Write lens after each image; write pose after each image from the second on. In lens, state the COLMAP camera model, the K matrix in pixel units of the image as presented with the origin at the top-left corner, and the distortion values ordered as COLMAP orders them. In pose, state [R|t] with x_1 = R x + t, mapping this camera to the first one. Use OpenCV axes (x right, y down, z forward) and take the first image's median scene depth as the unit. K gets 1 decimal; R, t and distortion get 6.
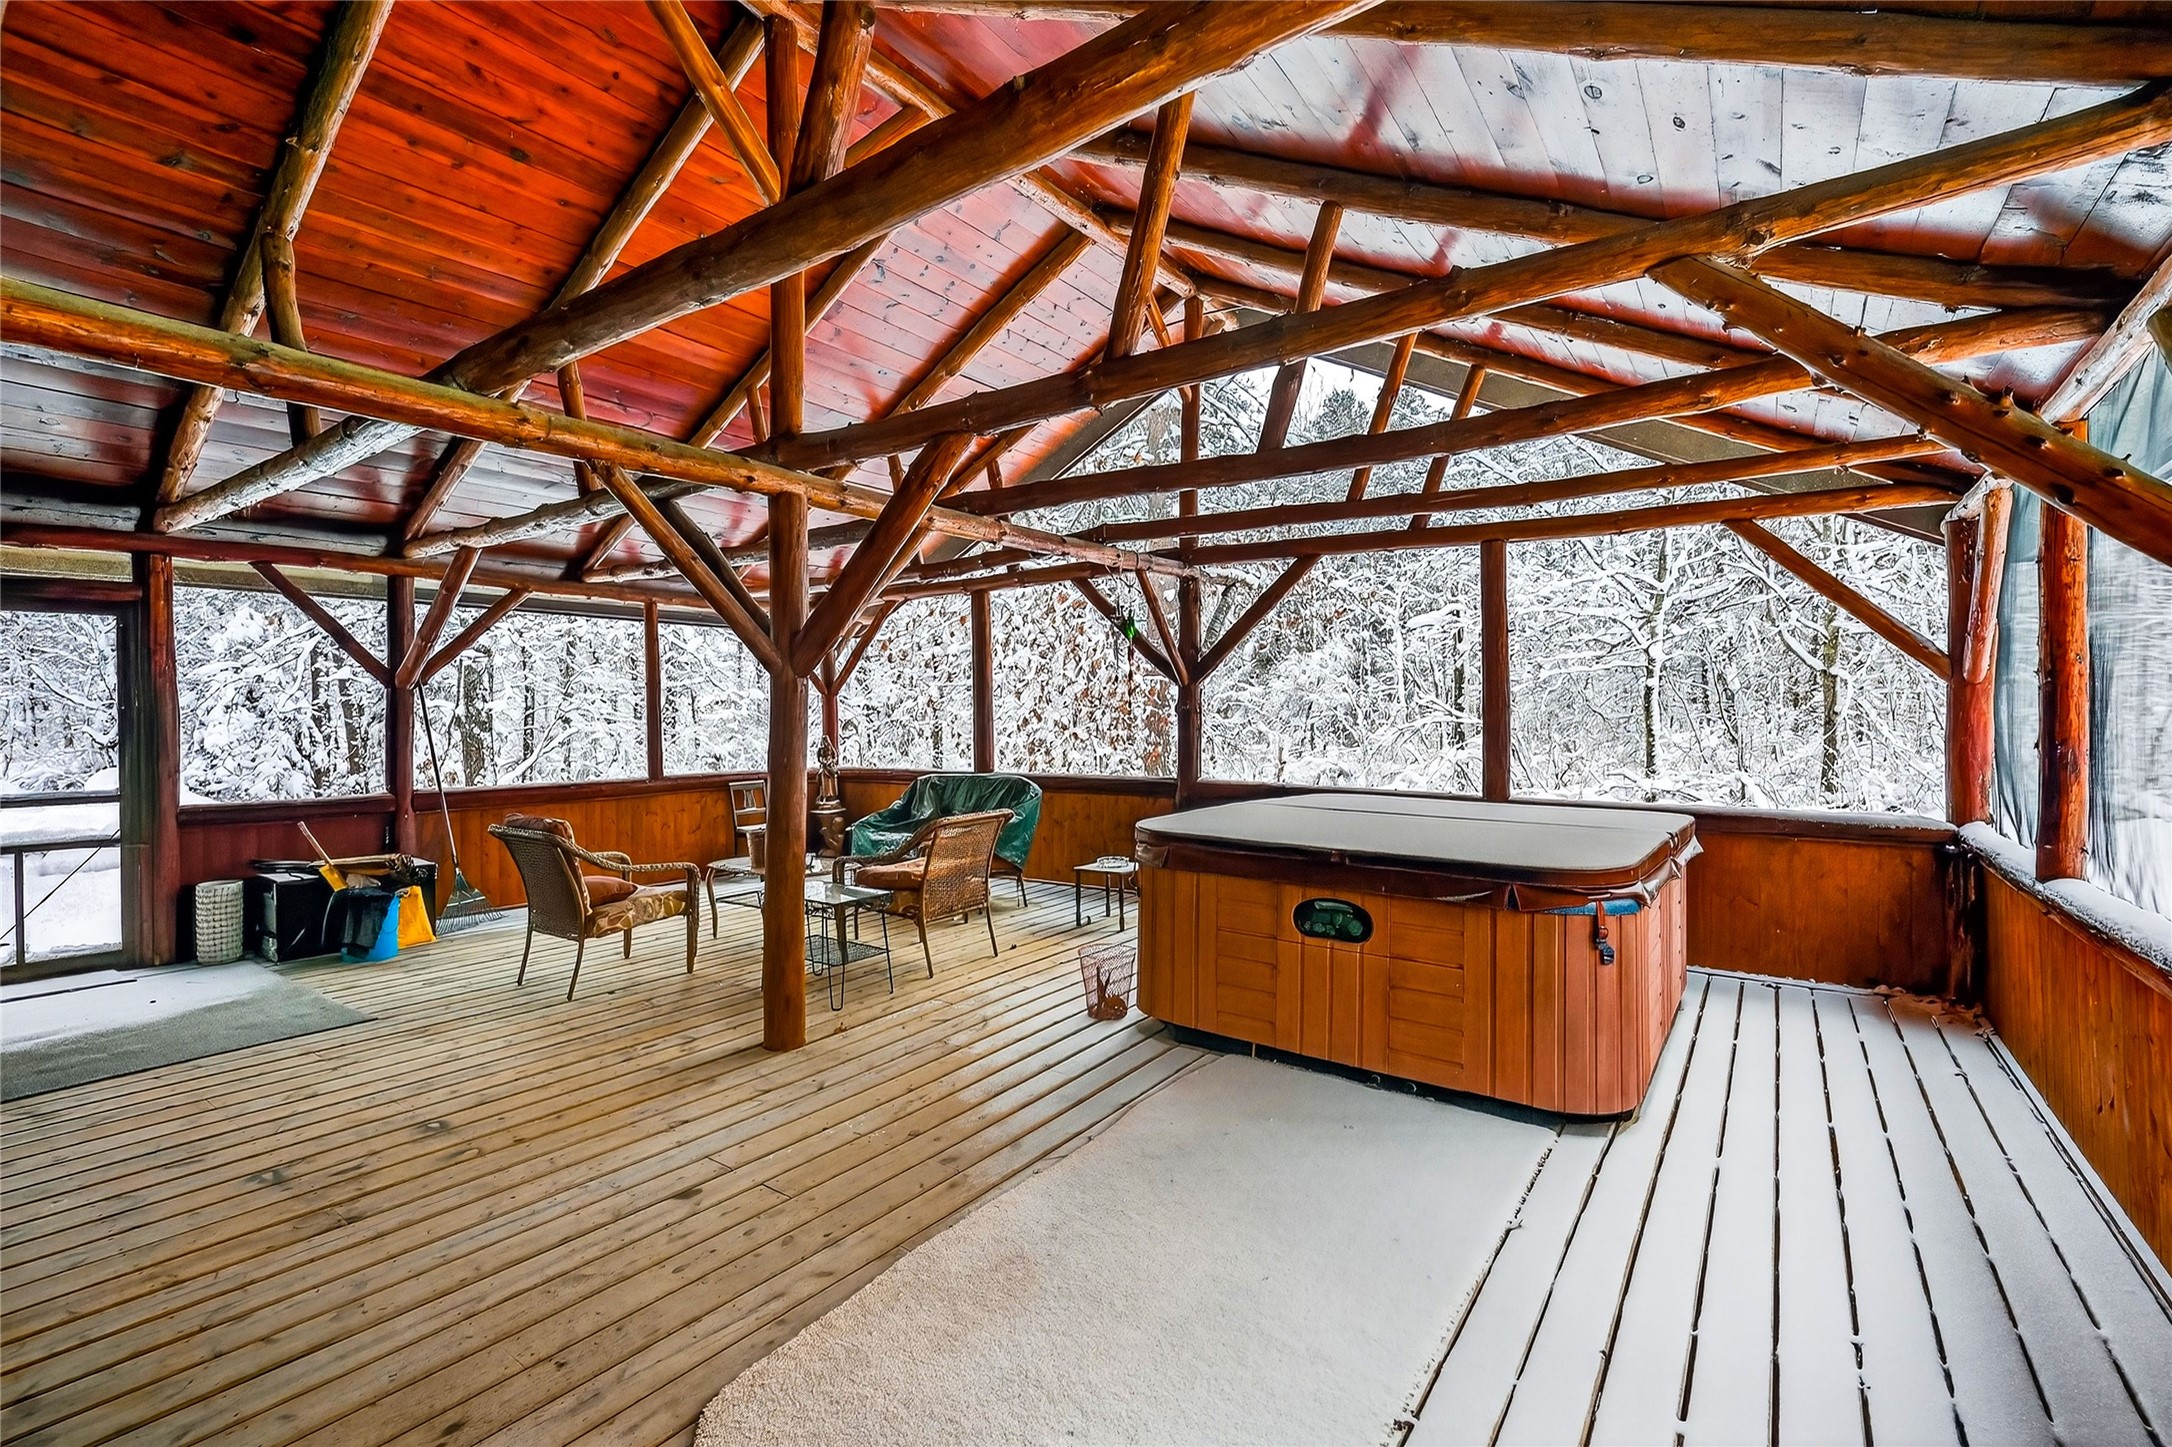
lens RADIAL K [[954.9, 0, 1079.3], [0, 954.9, 722.3], [0, 0, 1]] dist [0.002144, -0.000129]
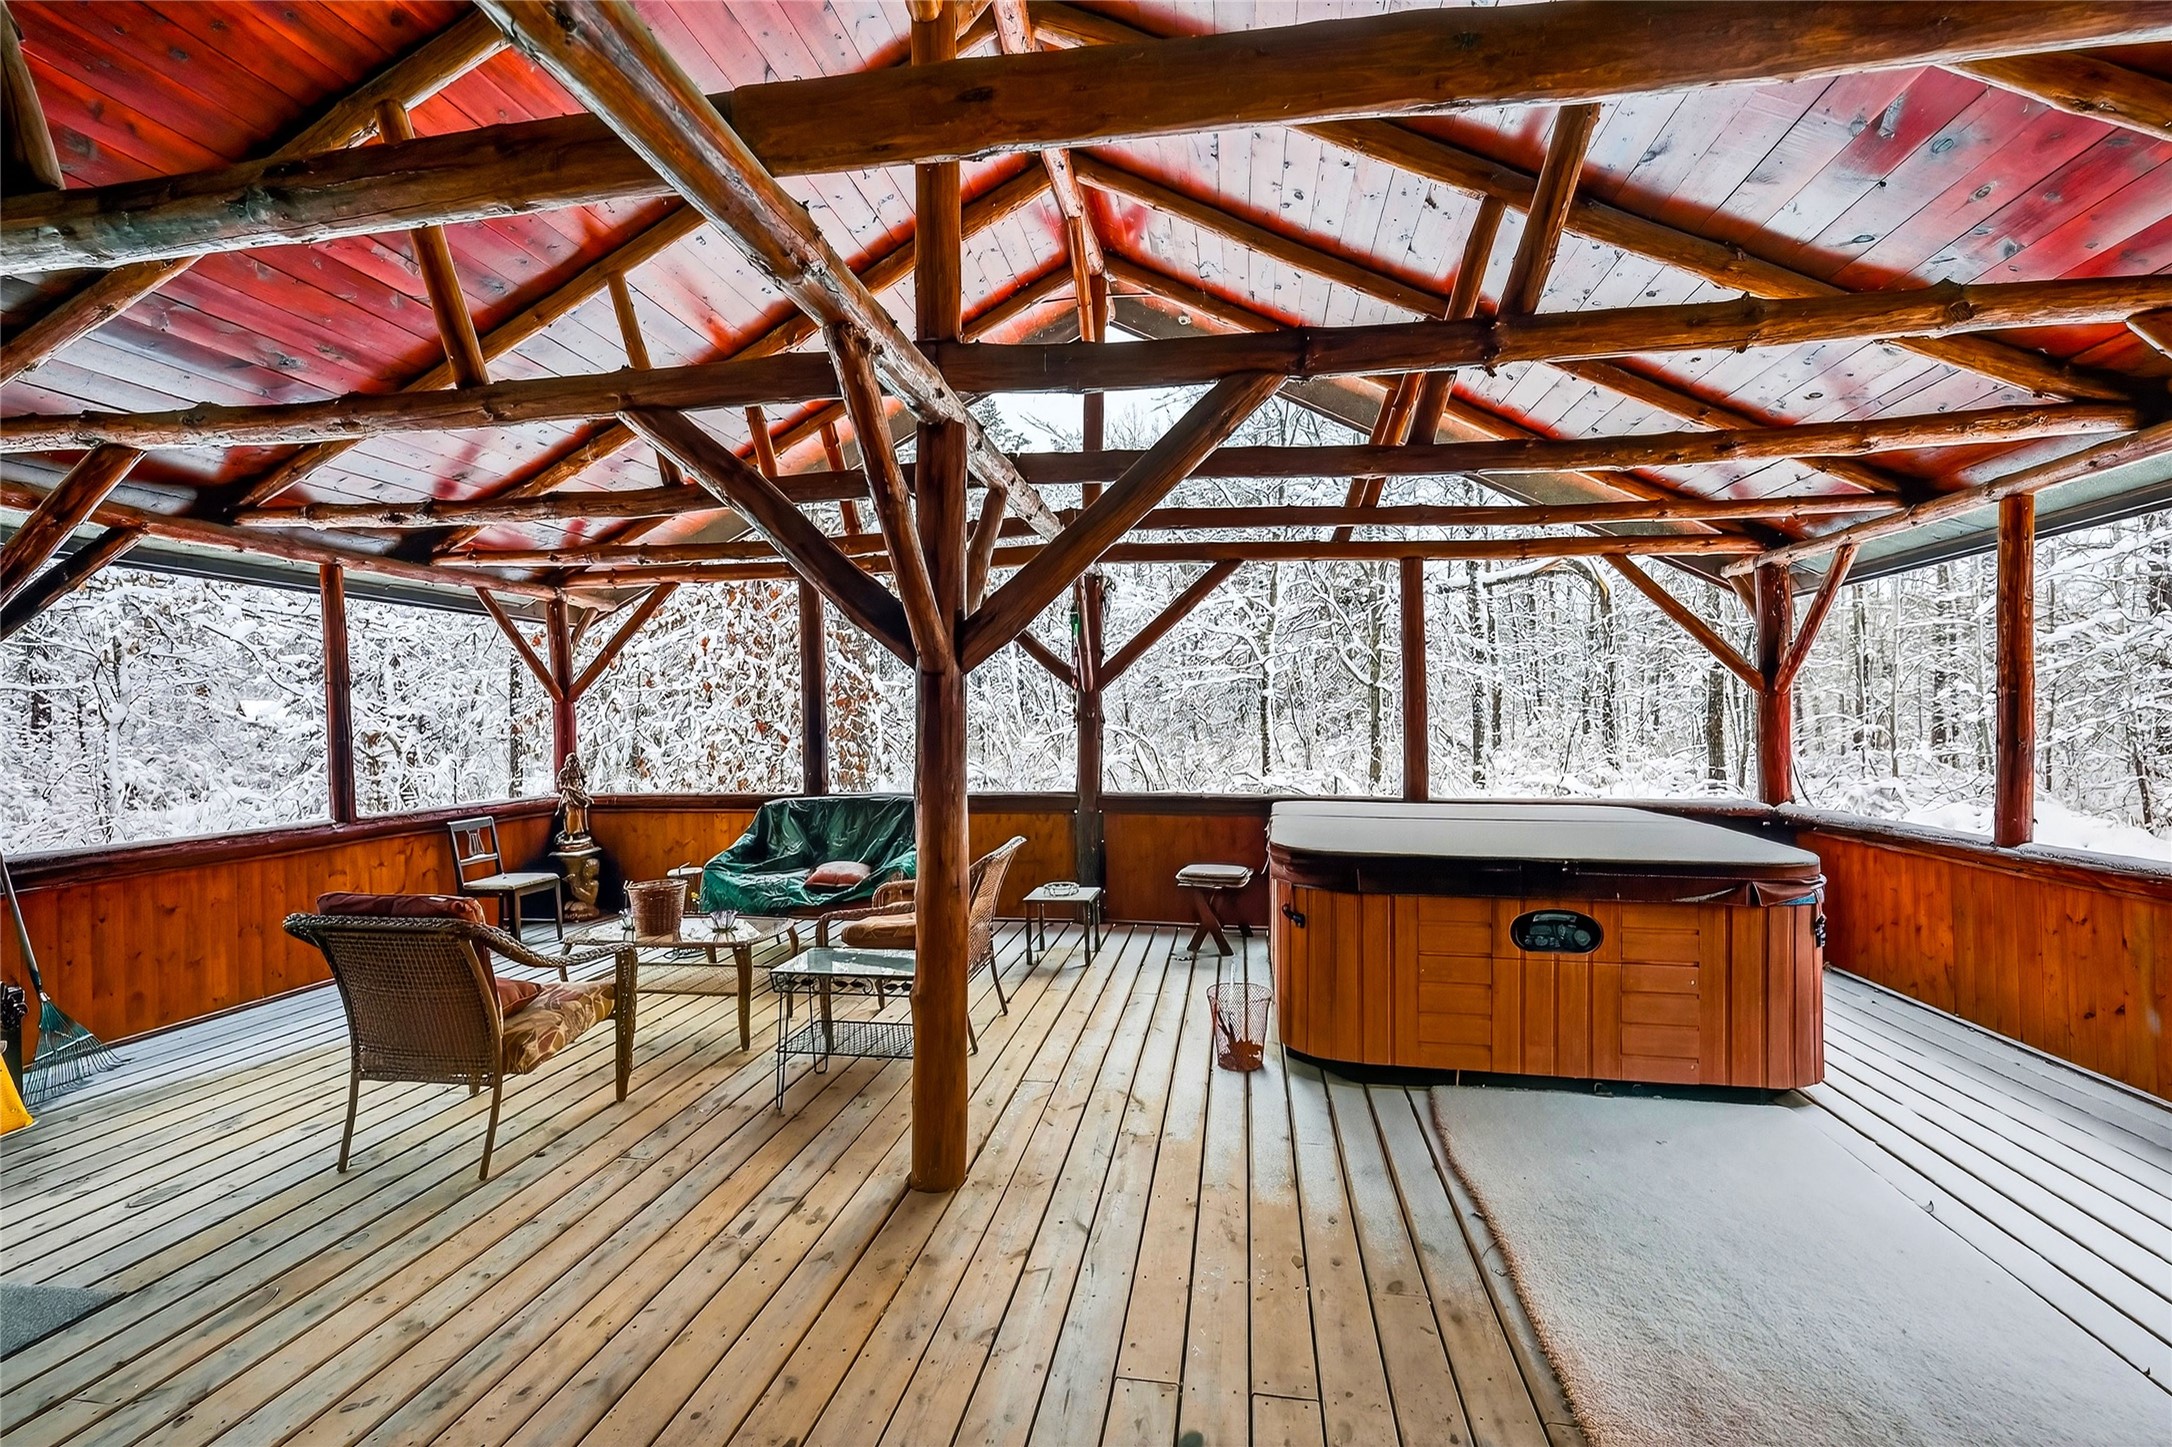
lens RADIAL K [[954.9, 0, 1078.0], [0, 954.9, 724.0], [0, 0, 1]] dist [0.002144, -0.000129]
pose [[0.897729, -0.007224, 0.440489, -0.432012], [0.010402, 0.999934, -0.004801, -0.004168], [-0.440426, 0.008892, 0.897745, 0.241958]]
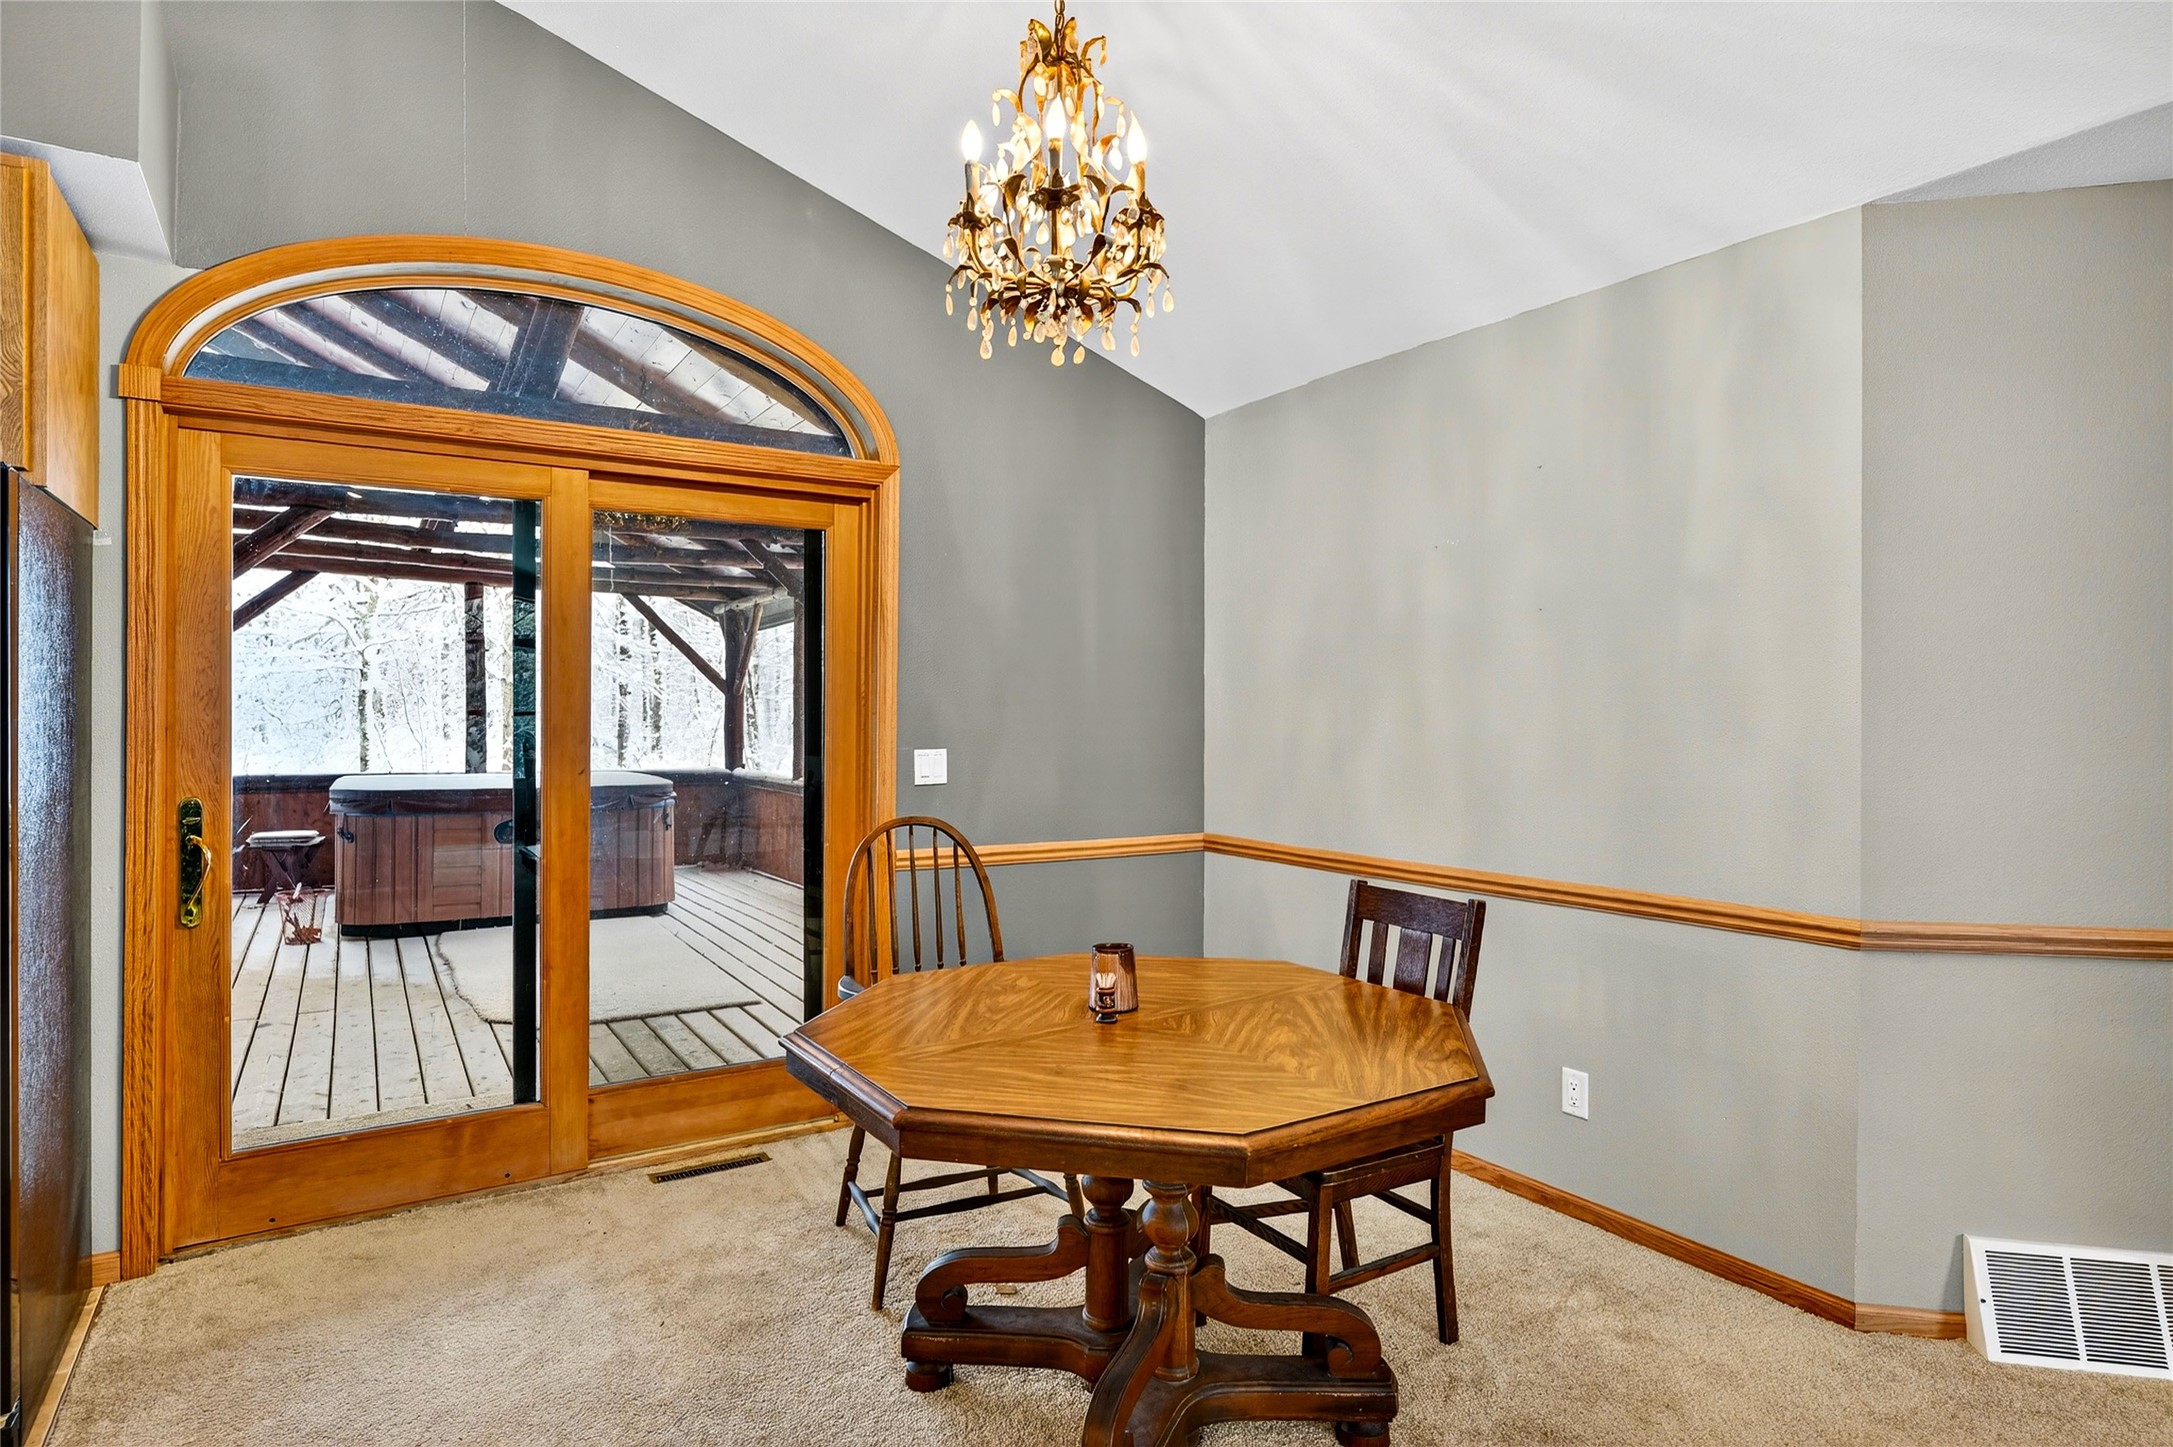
lens RADIAL K [[1178.6, 0, 1073.9], [0, 1178.6, 710.2], [0, 0, 1]] dist [0.014718, -0.009951]
pose [[0.381310, 0.009277, 0.924400, -0.919151], [0.008657, 0.999870, -0.013605, 0.023352], [-0.924407, 0.013190, 0.381181, -0.491202]]
